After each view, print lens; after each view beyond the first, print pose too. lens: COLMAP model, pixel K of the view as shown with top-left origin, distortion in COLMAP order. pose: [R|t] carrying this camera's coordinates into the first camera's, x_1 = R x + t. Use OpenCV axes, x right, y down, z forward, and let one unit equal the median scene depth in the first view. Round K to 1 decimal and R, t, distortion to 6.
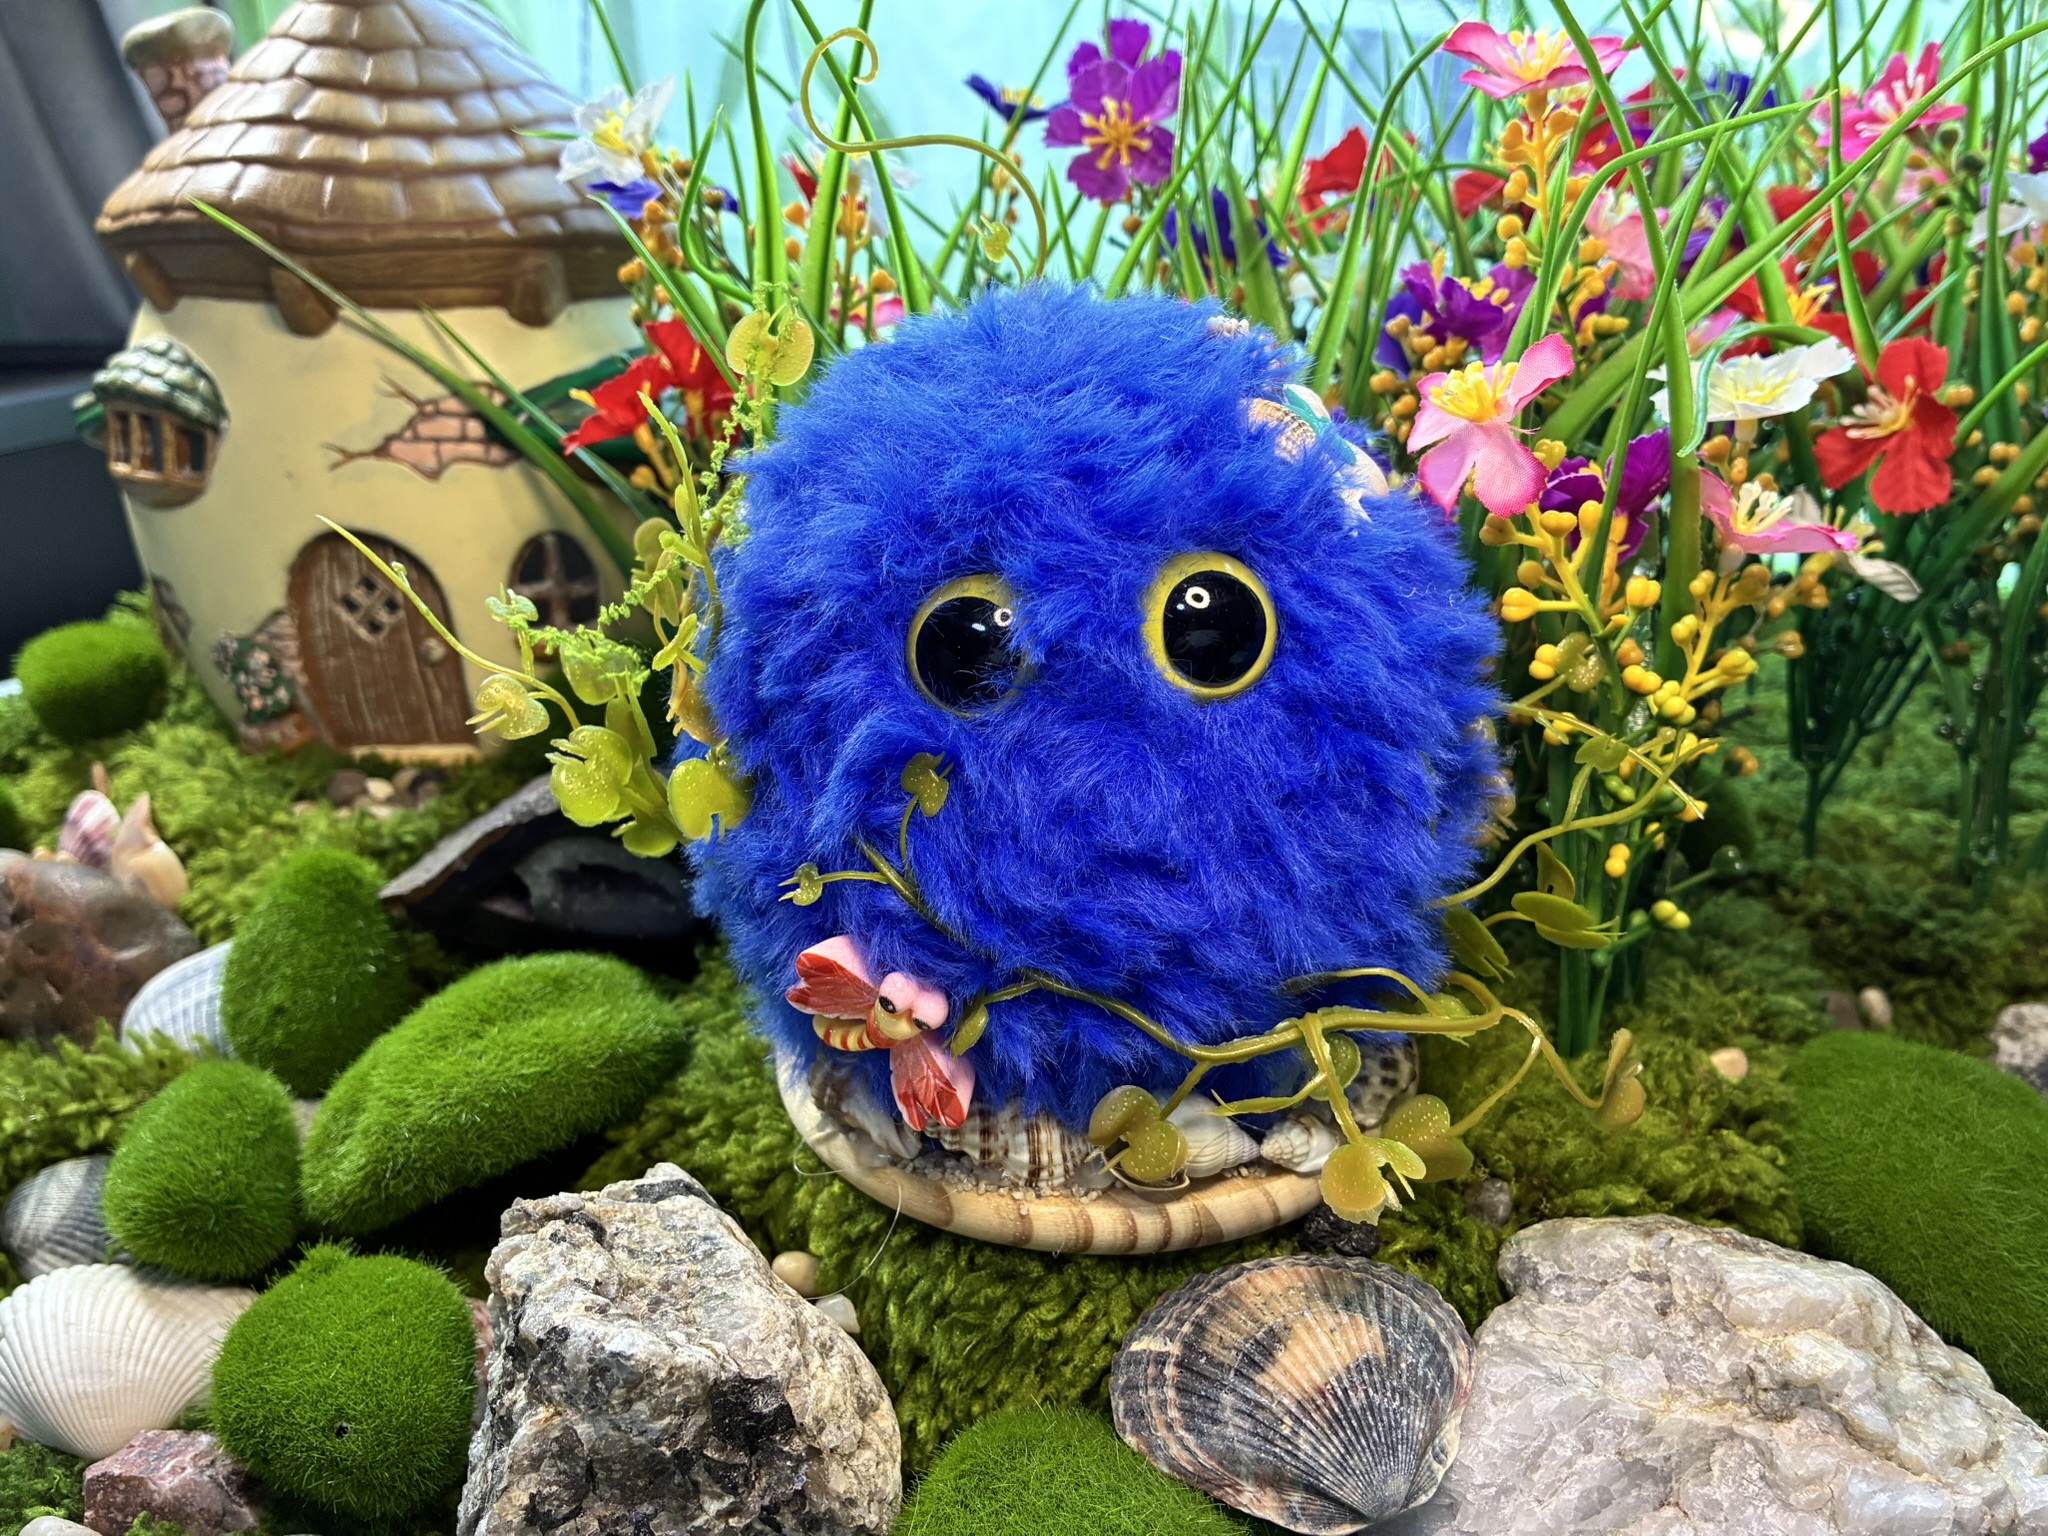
lens RADIAL K [[1540.8, 0, 1021.7], [0, 1540.8, 761.7], [0, 0, 1]] dist [0.045598, -0.064124]
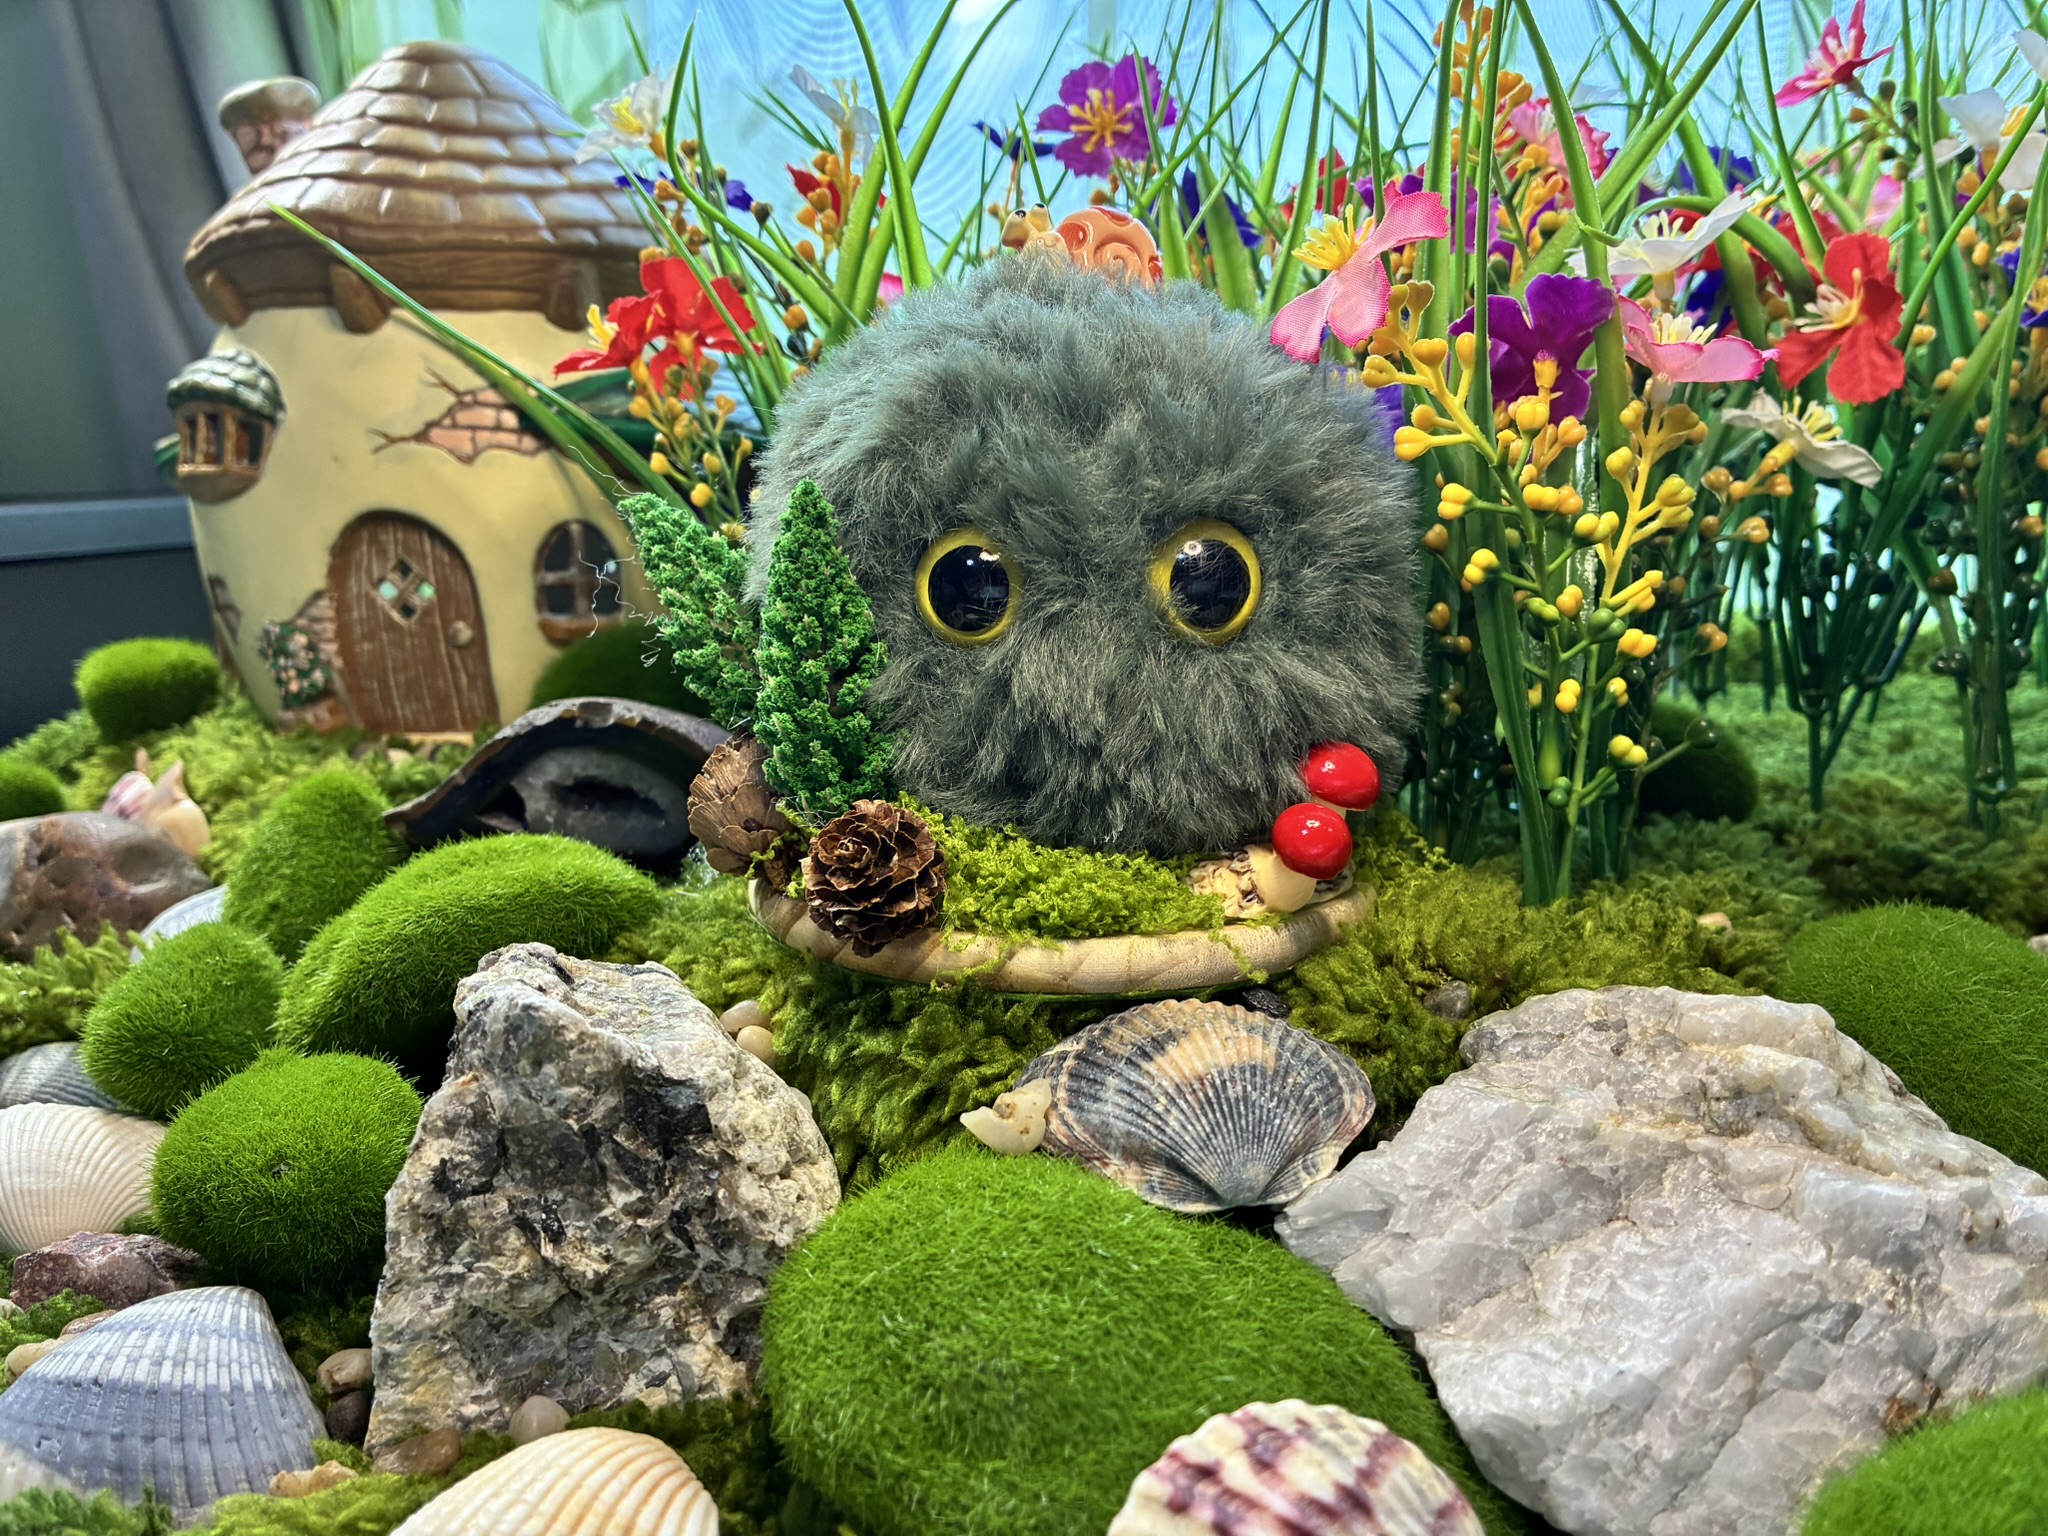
lens RADIAL K [[1535.6, 0, 1016.1], [0, 1535.6, 767.5], [0, 0, 1]] dist [0.056614, -0.071356]
pose [[0.998568, -0.002600, -0.053426, 0.060830], [-0.005932, 0.987275, -0.158914, 0.216446], [0.053159, 0.159004, 0.985846, 0.002744]]
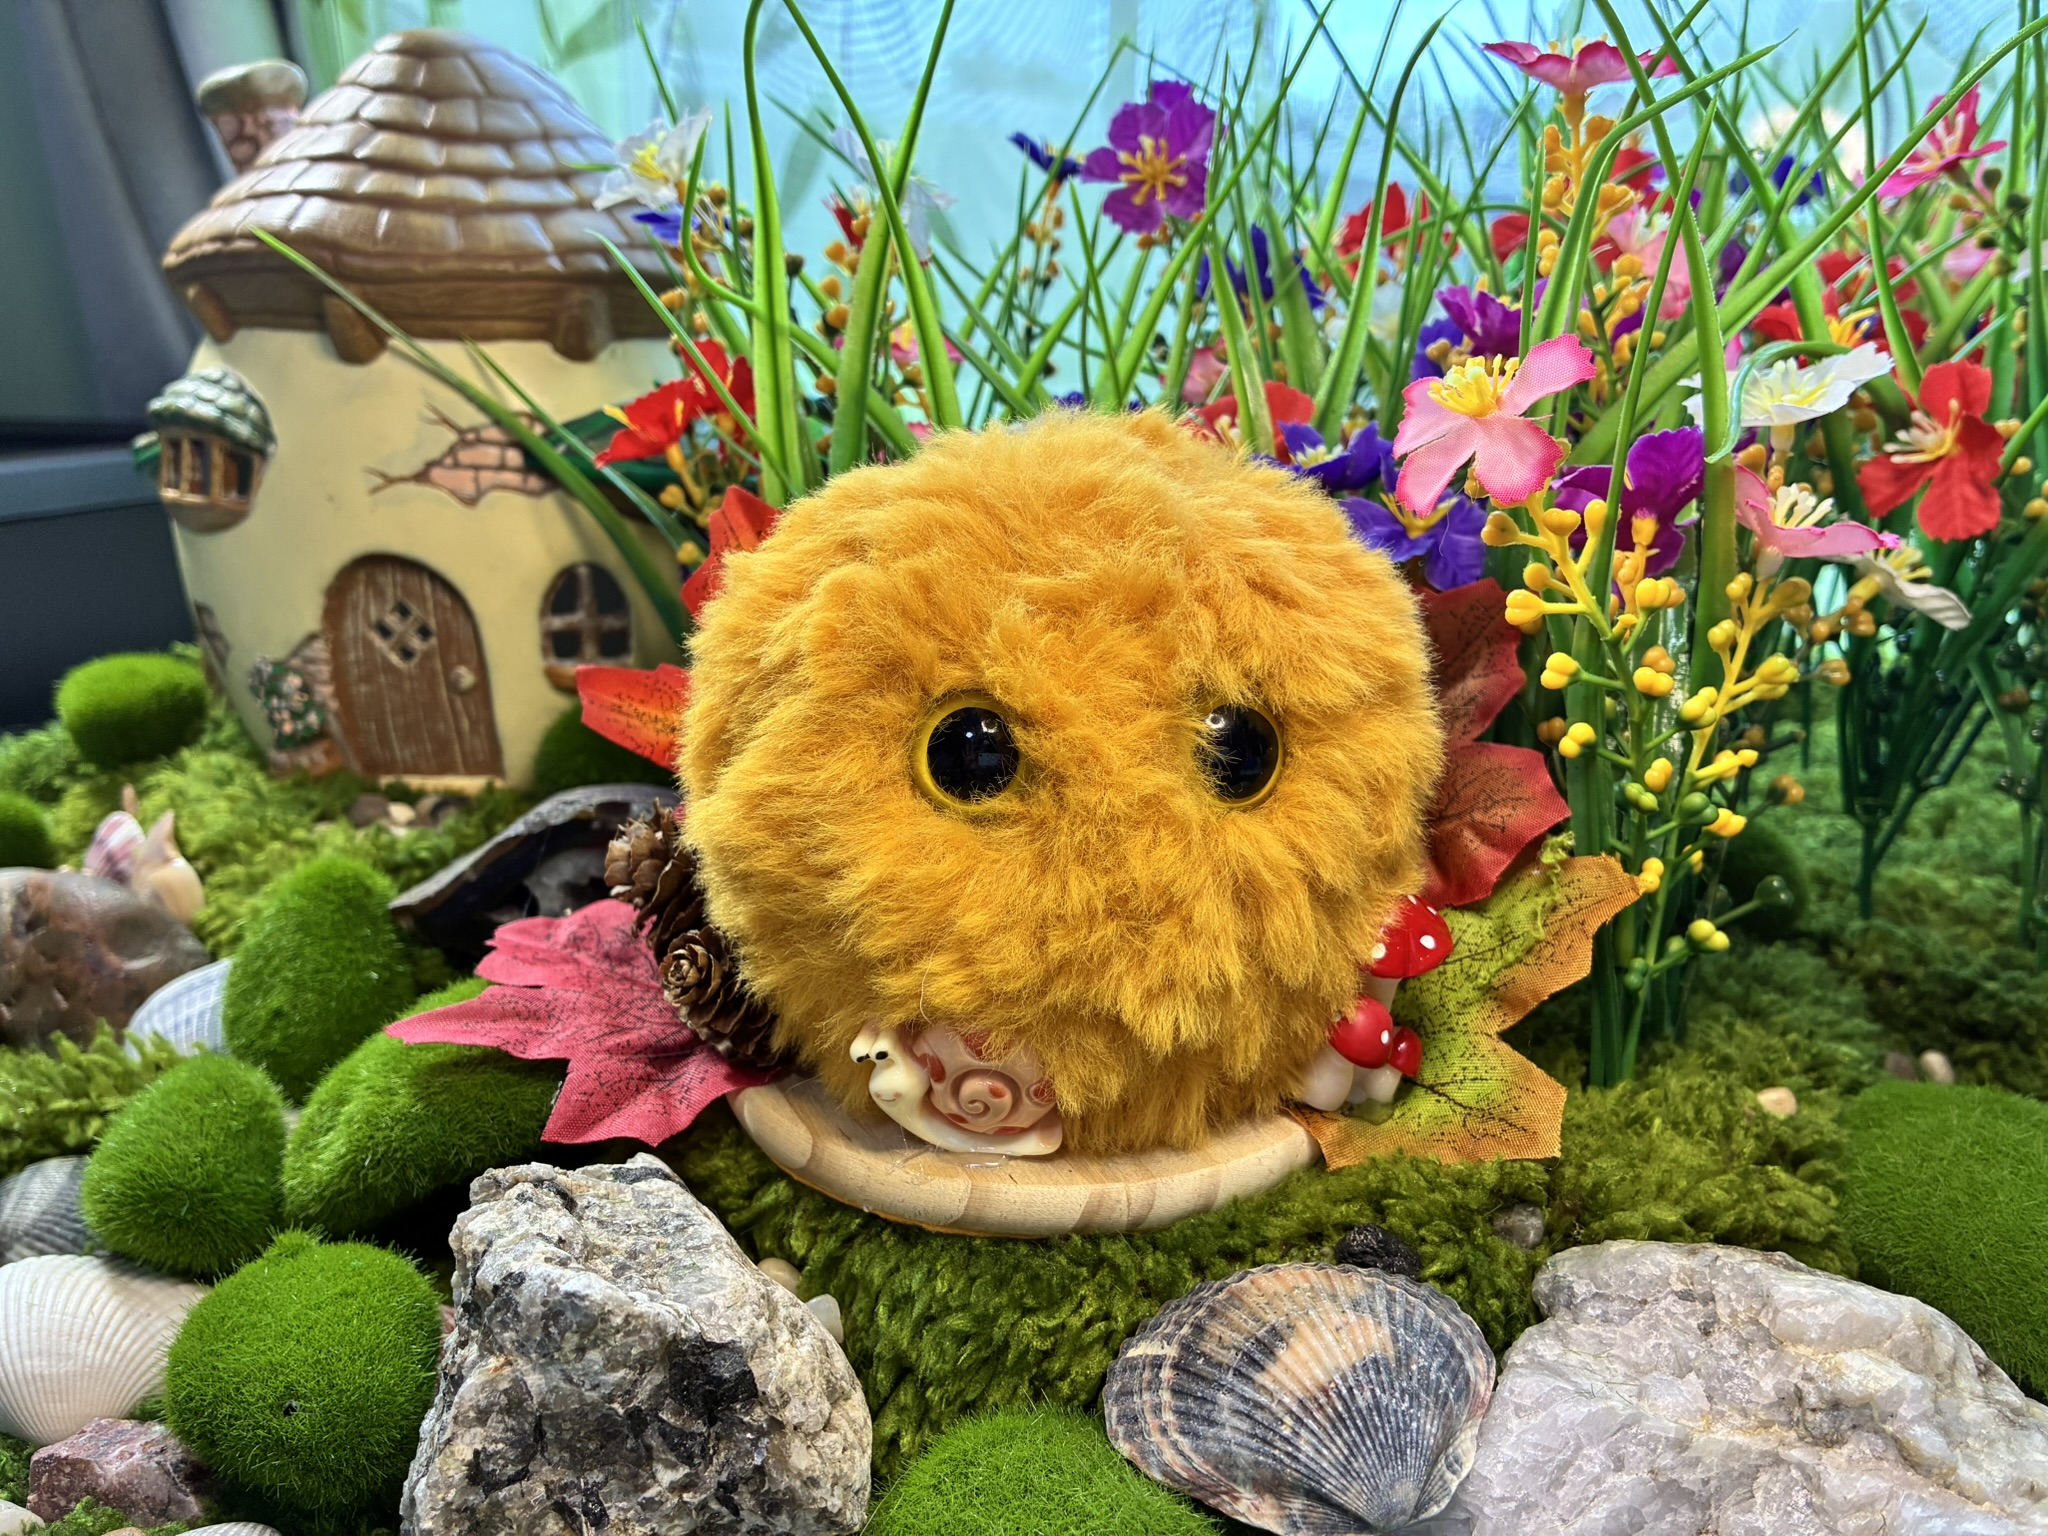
lens RADIAL K [[1537.7, 0, 1024.2], [0, 1537.7, 765.8], [0, 0, 1]] dist [0.035952, -0.052789]
pose [[0.999155, 0.023462, -0.033732, 0.021237], [-0.026118, 0.996407, -0.080563, 0.065979], [0.031720, 0.081376, 0.996179, 0.025299]]
